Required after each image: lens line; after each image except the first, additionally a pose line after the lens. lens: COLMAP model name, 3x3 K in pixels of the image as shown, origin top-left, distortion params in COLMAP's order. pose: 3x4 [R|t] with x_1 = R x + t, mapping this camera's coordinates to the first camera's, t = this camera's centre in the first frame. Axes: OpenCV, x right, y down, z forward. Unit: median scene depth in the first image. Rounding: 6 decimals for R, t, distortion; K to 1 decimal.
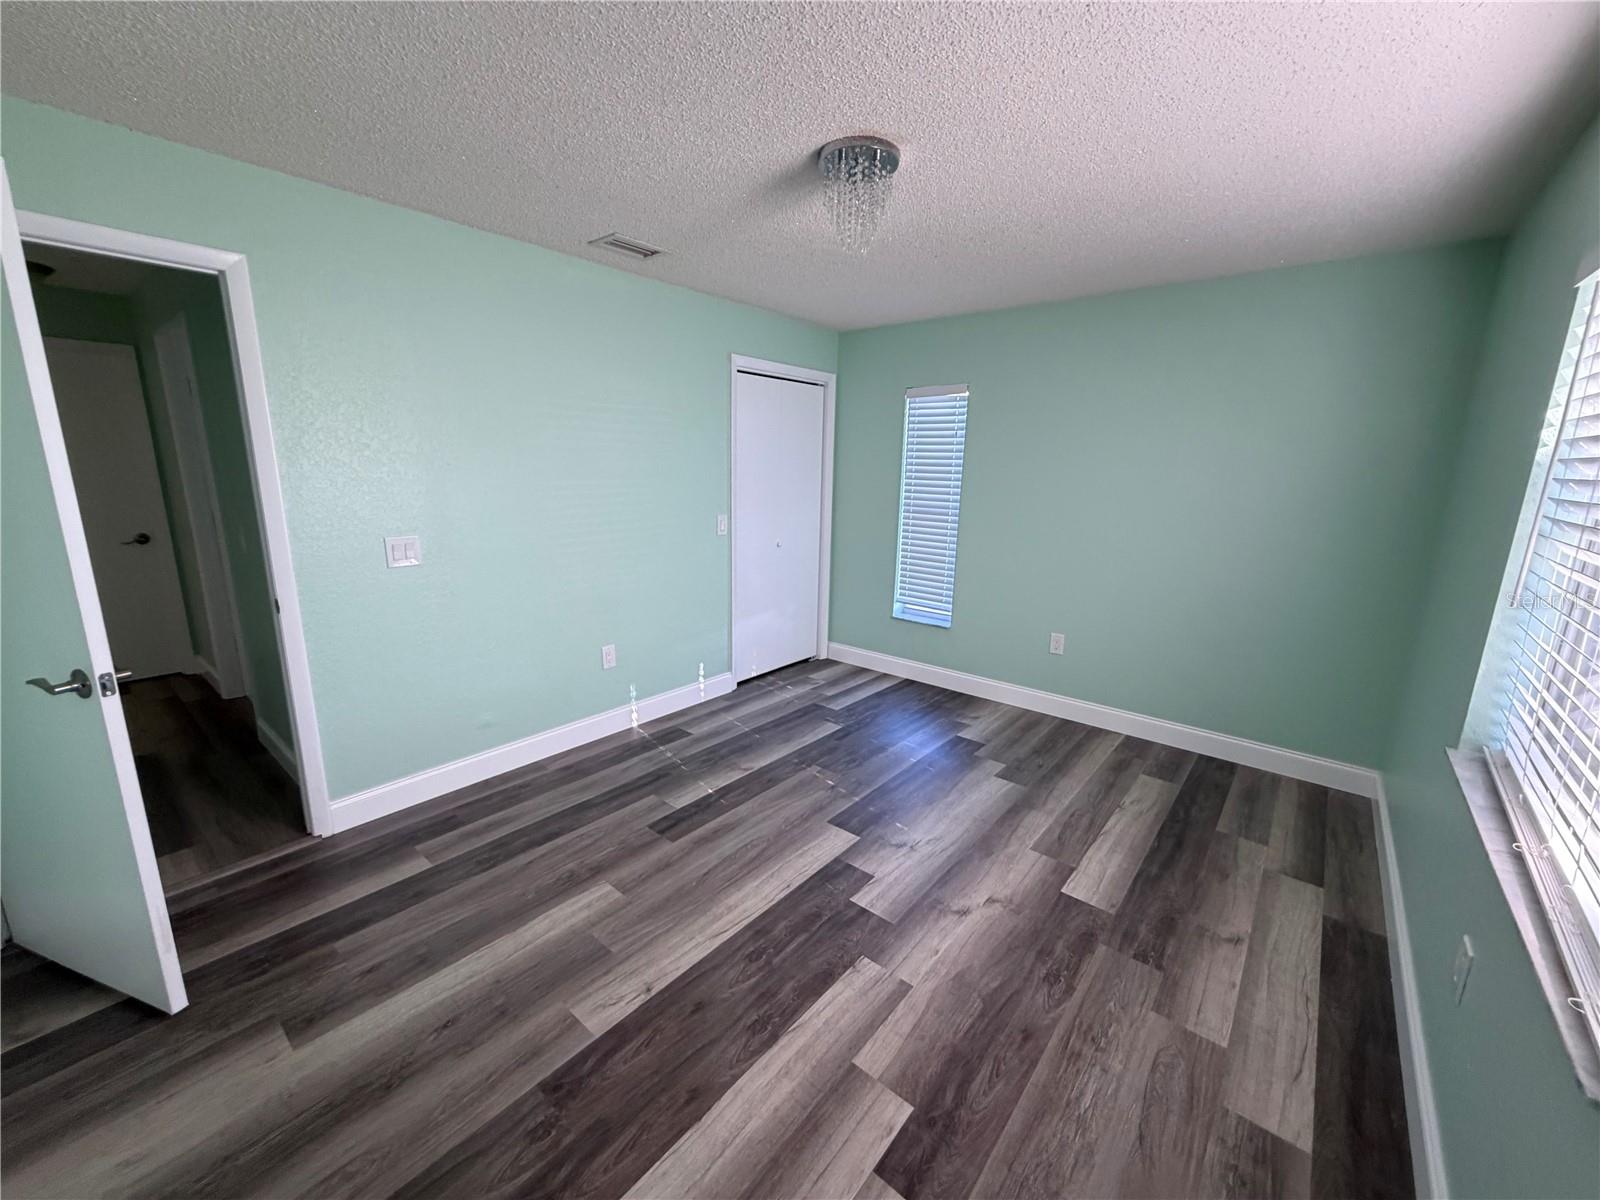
lens RADIAL K [[639.6, 0, 795.0], [0, 639.6, 600.0], [0, 0, 1]] dist [0.001271, -0.000039]
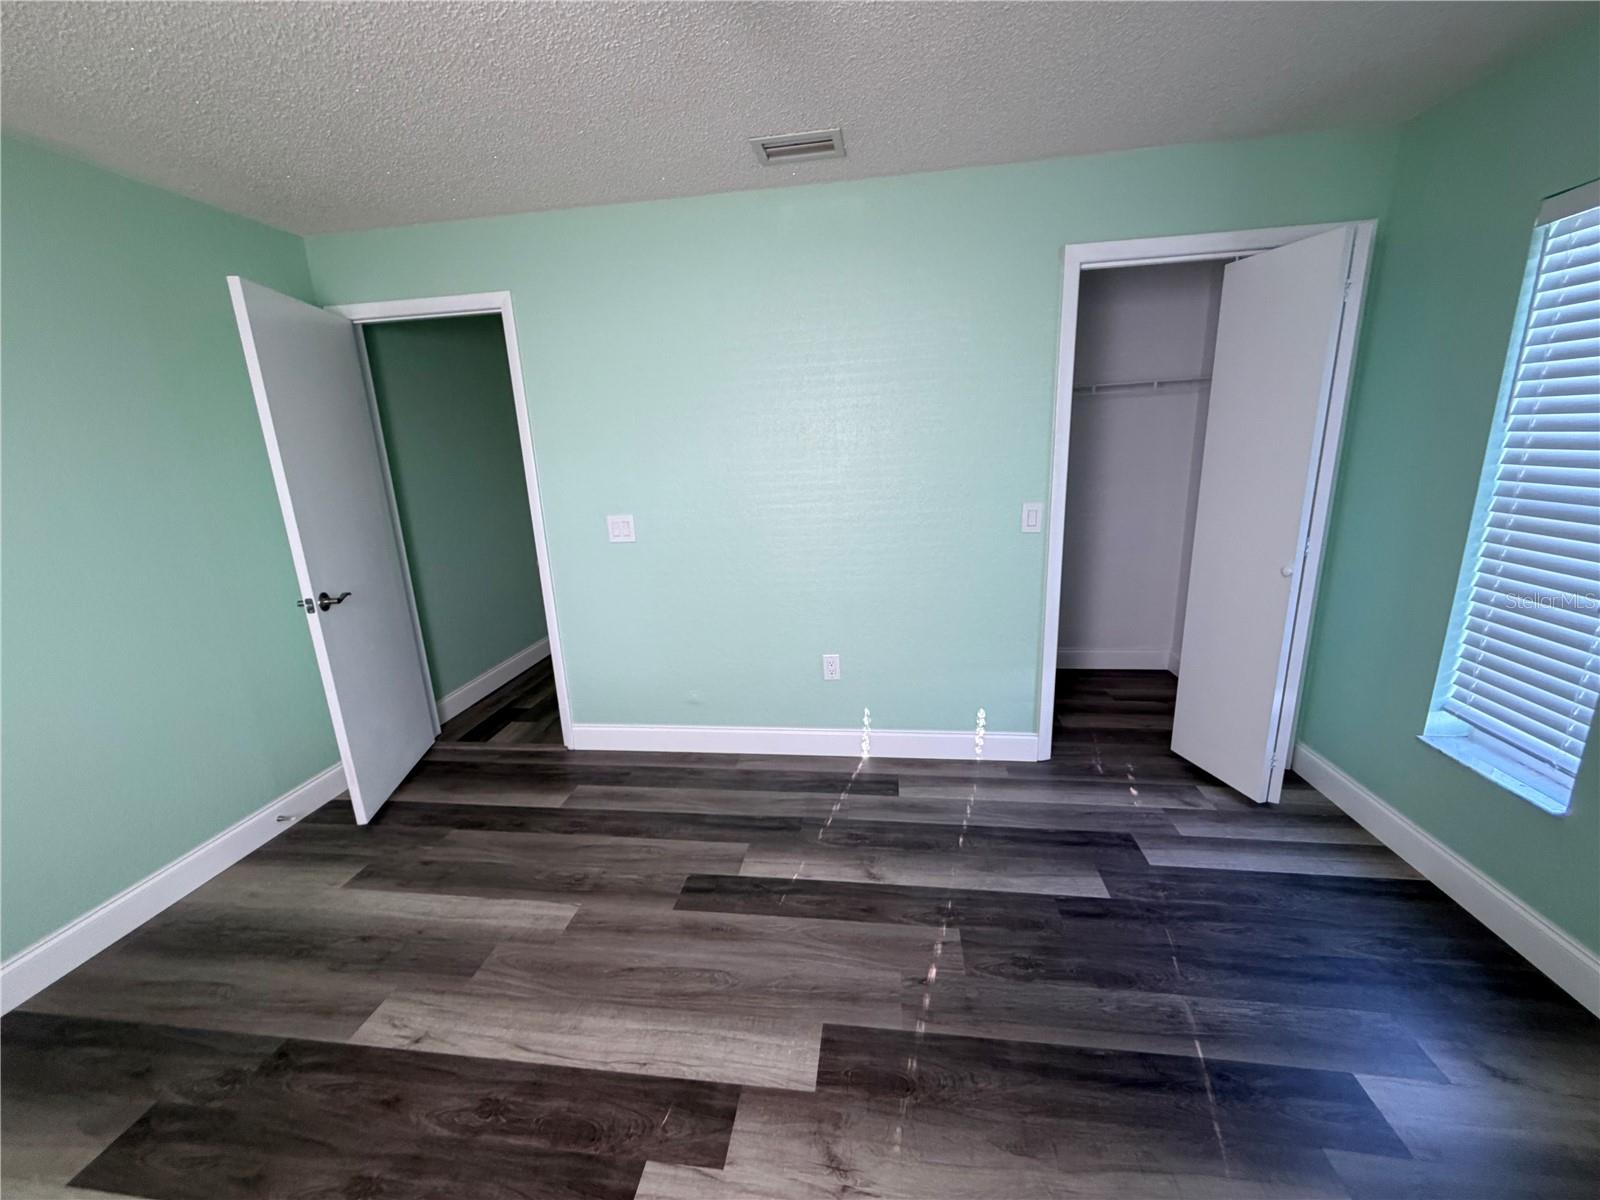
lens RADIAL K [[639.6, 0, 795.0], [0, 639.6, 600.0], [0, 0, 1]] dist [0.001271, -0.000039]
pose [[0.530371, 0.165249, -0.831505, 0.449096], [-0.125223, 0.985330, 0.115946, -0.109075], [0.838466, 0.042629, 0.543283, 0.601218]]
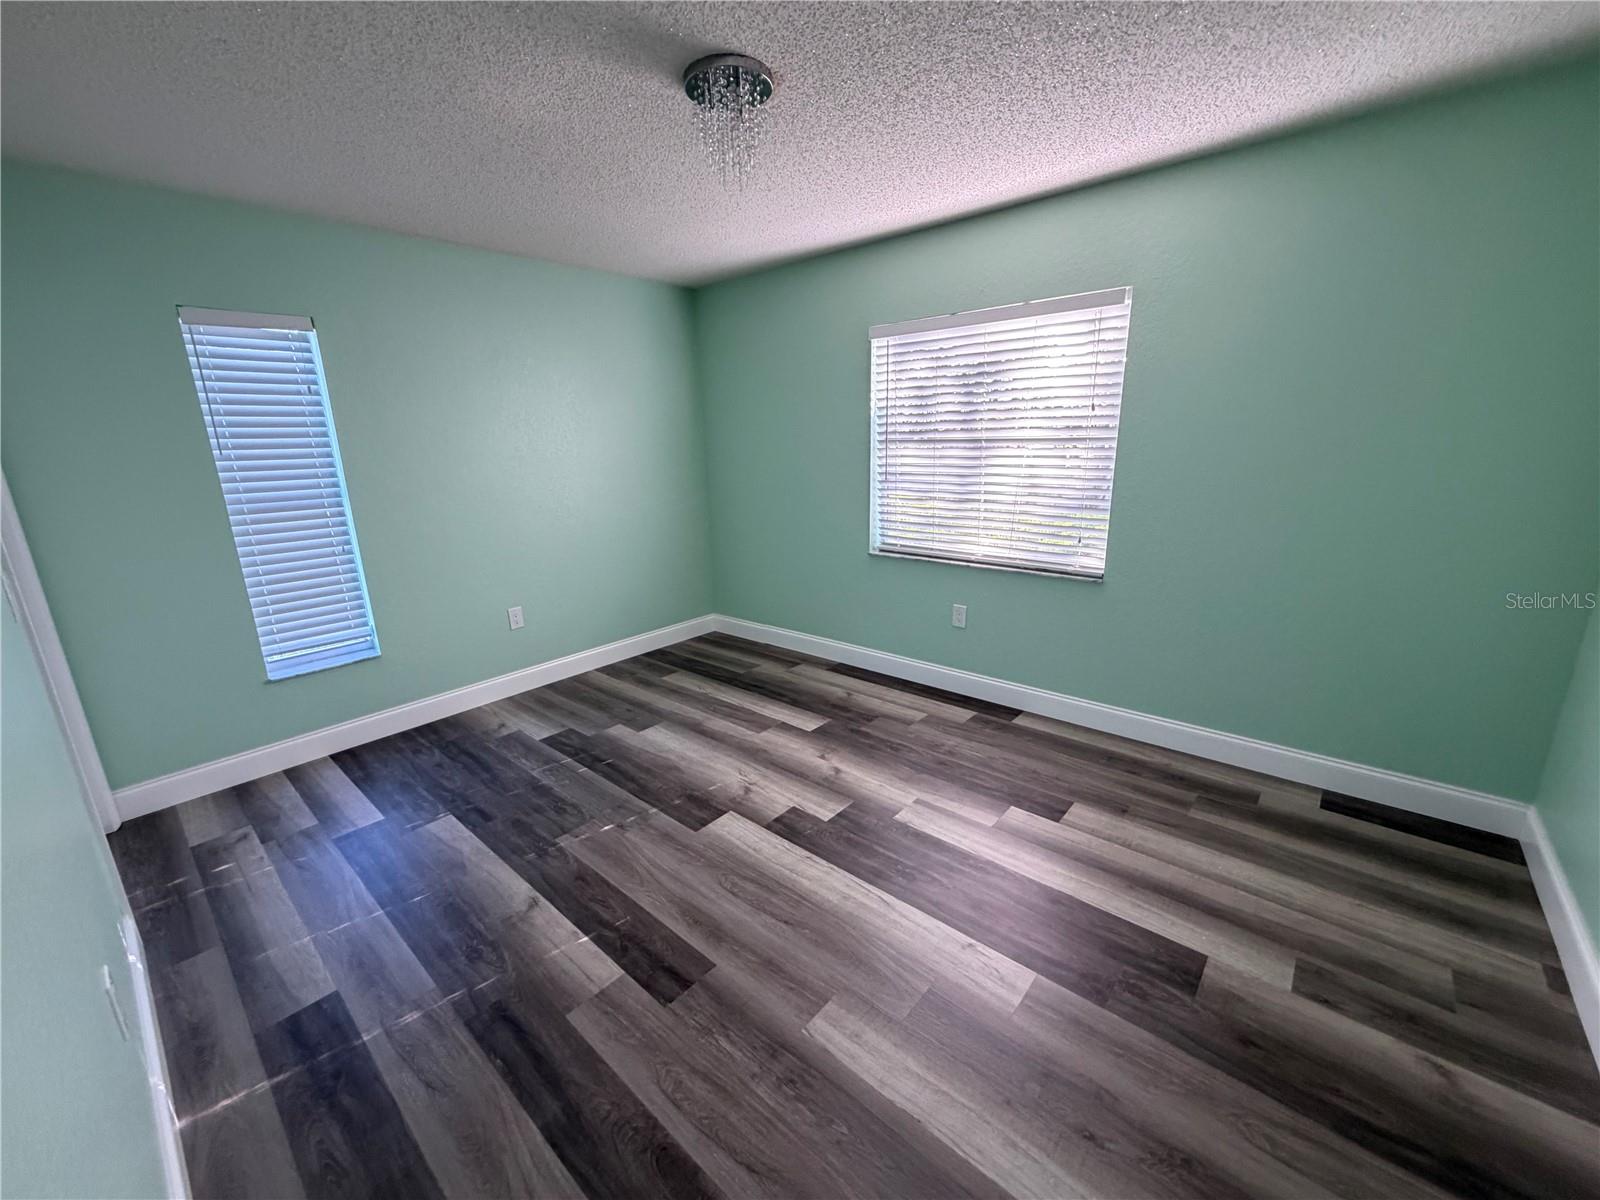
lens RADIAL K [[639.6, 0, 795.0], [0, 639.6, 600.0], [0, 0, 1]] dist [0.001271, -0.000039]
pose [[0.018706, -0.269105, 0.962929, -0.680089], [0.238127, 0.936583, 0.257116, -0.141615], [-0.971054, 0.224490, 0.081600, 0.687321]]
